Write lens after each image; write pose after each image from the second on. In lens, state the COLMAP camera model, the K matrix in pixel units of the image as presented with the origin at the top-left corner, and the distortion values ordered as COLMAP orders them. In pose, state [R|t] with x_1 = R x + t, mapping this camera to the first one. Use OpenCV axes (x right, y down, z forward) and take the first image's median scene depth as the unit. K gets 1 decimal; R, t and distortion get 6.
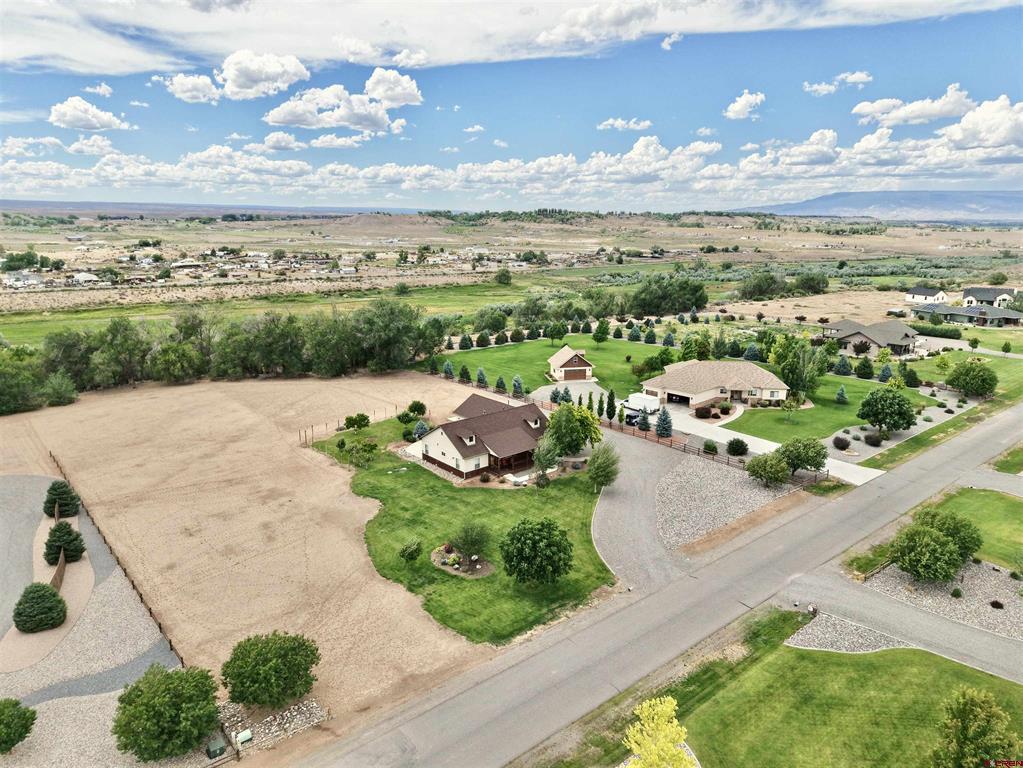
lens RADIAL K [[685.3, 0, 513.3], [0, 685.3, 377.7], [0, 0, 1]] dist [0.026606, -0.023203]
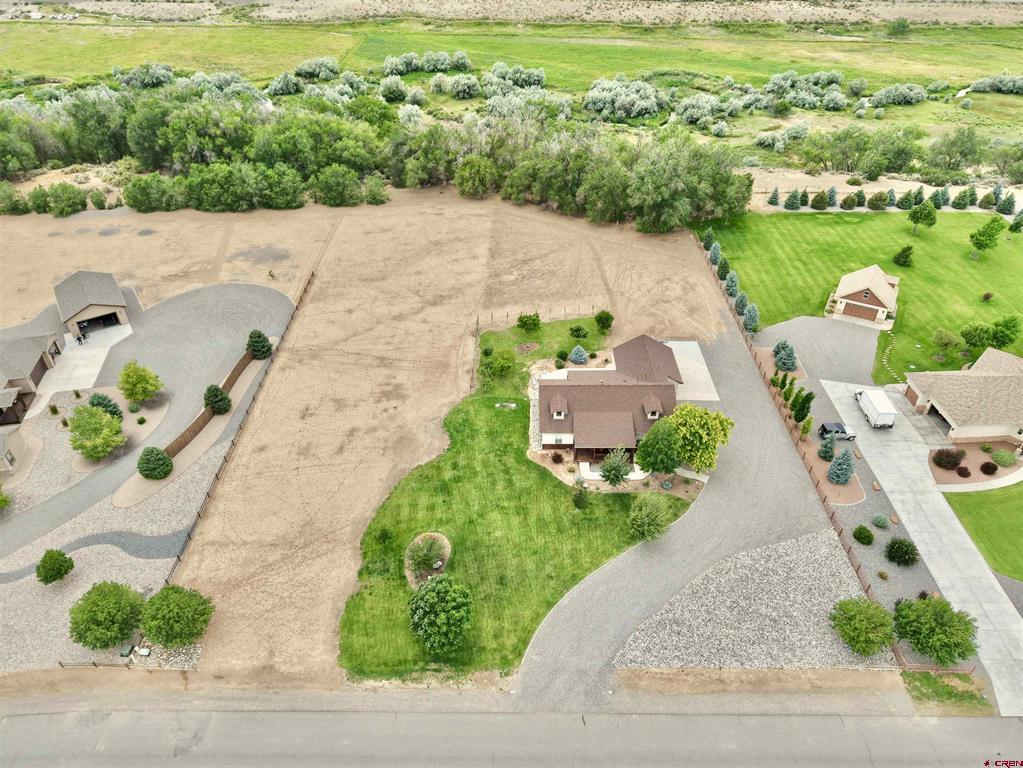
lens RADIAL K [[685.3, 0, 513.3], [0, 685.3, 377.7], [0, 0, 1]] dist [0.026606, -0.023203]
pose [[0.766879, 0.381524, -0.516077, 0.067355], [-0.145610, 0.886582, 0.439056, -0.067699], [0.625055, -0.261557, 0.735455, 0.055408]]
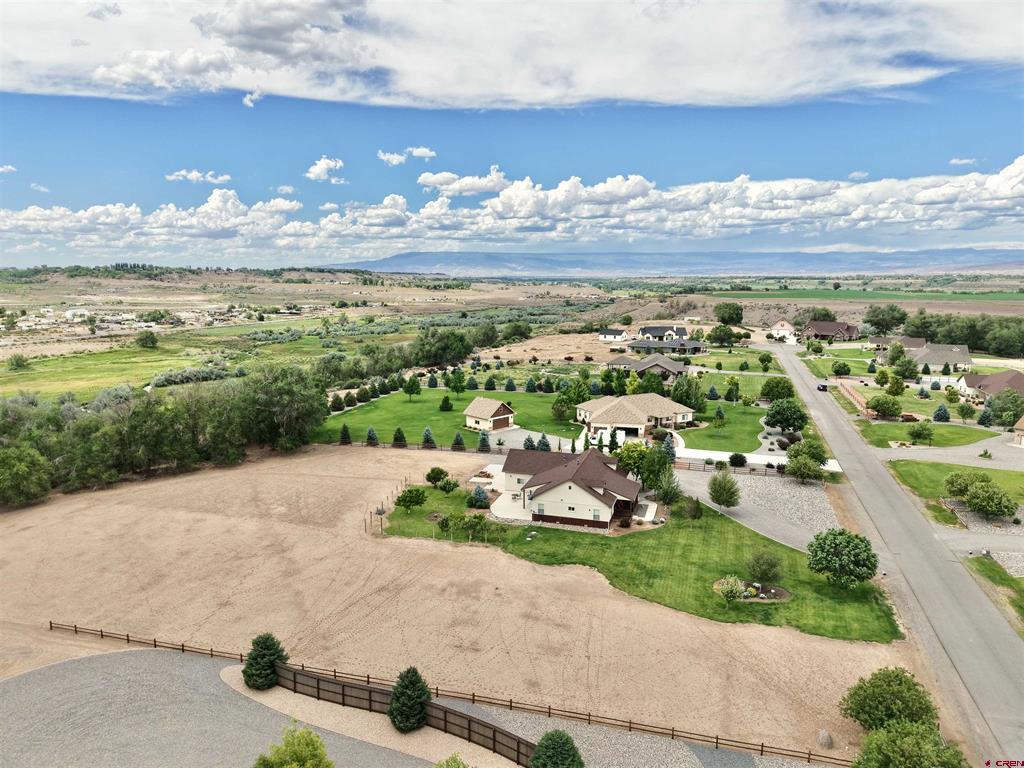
lens RADIAL K [[680.9, 0, 515.6], [0, 680.9, 384.5], [0, 0, 1]] dist [0.036439, -0.042088]
pose [[0.837537, -0.089532, 0.538996, -0.132911], [0.126053, 0.991534, -0.031170, -0.008612], [-0.531642, 0.094048, 0.841732, 0.040810]]
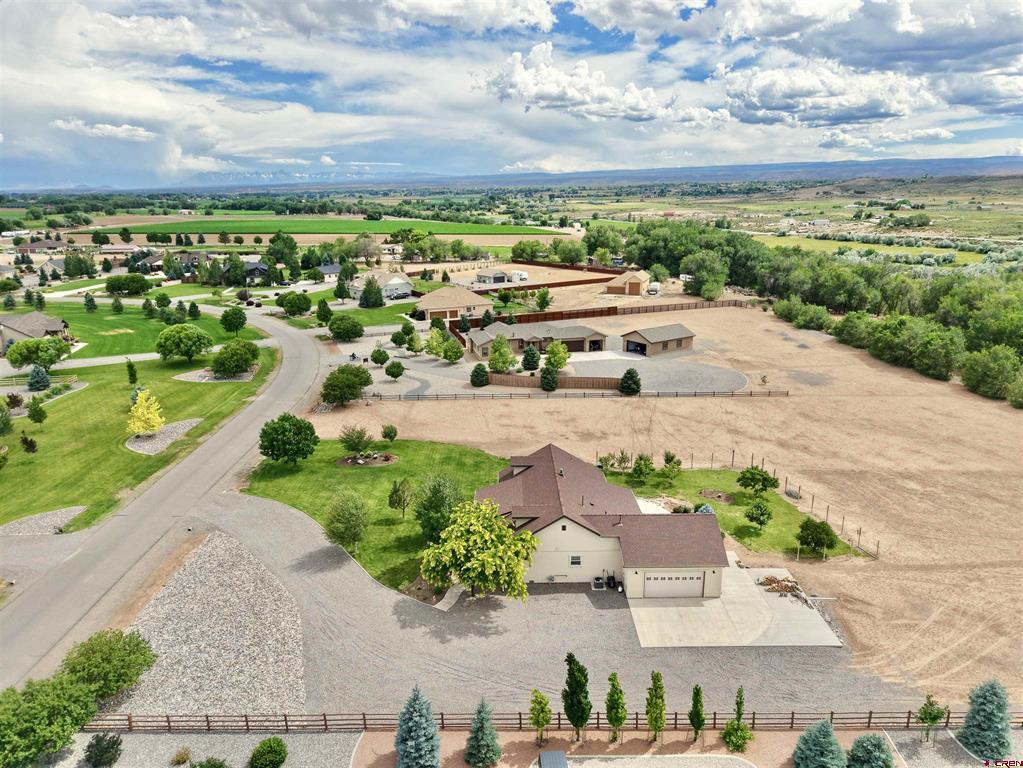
lens RADIAL K [[680.3, 0, 515.1], [0, 680.3, 384.5], [0, 0, 1]] dist [0.036439, -0.042088]
pose [[-0.633243, 0.208355, -0.745380, 0.095245], [-0.169614, 0.902310, 0.396318, -0.057694], [0.755139, 0.377393, -0.536041, 0.265226]]
